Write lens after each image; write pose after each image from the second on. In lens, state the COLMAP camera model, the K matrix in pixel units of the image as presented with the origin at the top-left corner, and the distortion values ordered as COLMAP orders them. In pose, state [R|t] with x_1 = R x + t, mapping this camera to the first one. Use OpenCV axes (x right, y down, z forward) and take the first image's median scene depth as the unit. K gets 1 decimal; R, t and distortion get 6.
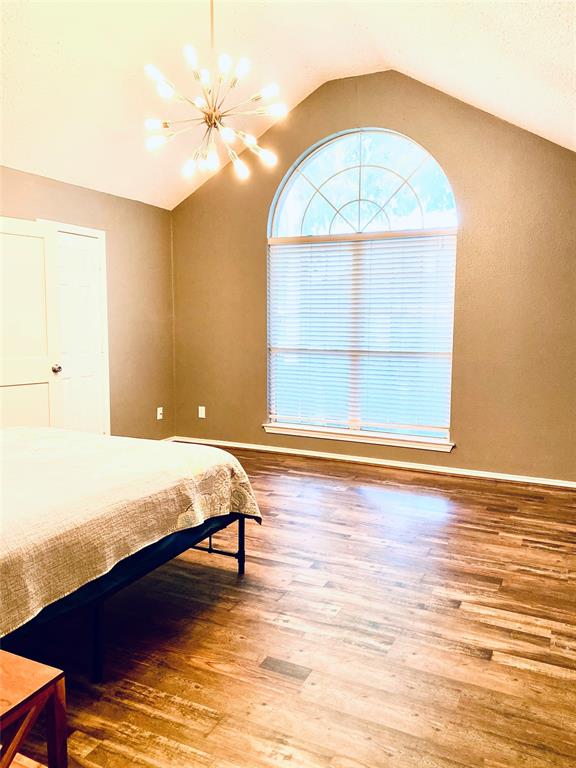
lens RADIAL K [[588.8, 0, 290.3], [0, 588.8, 382.1], [0, 0, 1]] dist [0.039527, -0.046704]
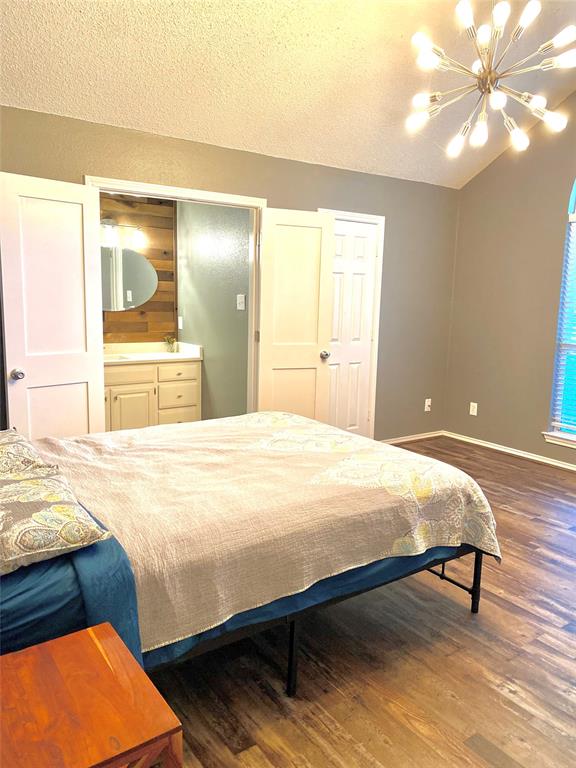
lens RADIAL K [[588.8, 0, 282.8], [0, 588.8, 383.1], [0, 0, 1]] dist [0.039527, -0.046704]
pose [[0.873919, 0.087503, -0.478131, 0.064462], [-0.069787, 0.996059, 0.054734, -0.044777], [0.481036, -0.014466, 0.876581, 0.113657]]
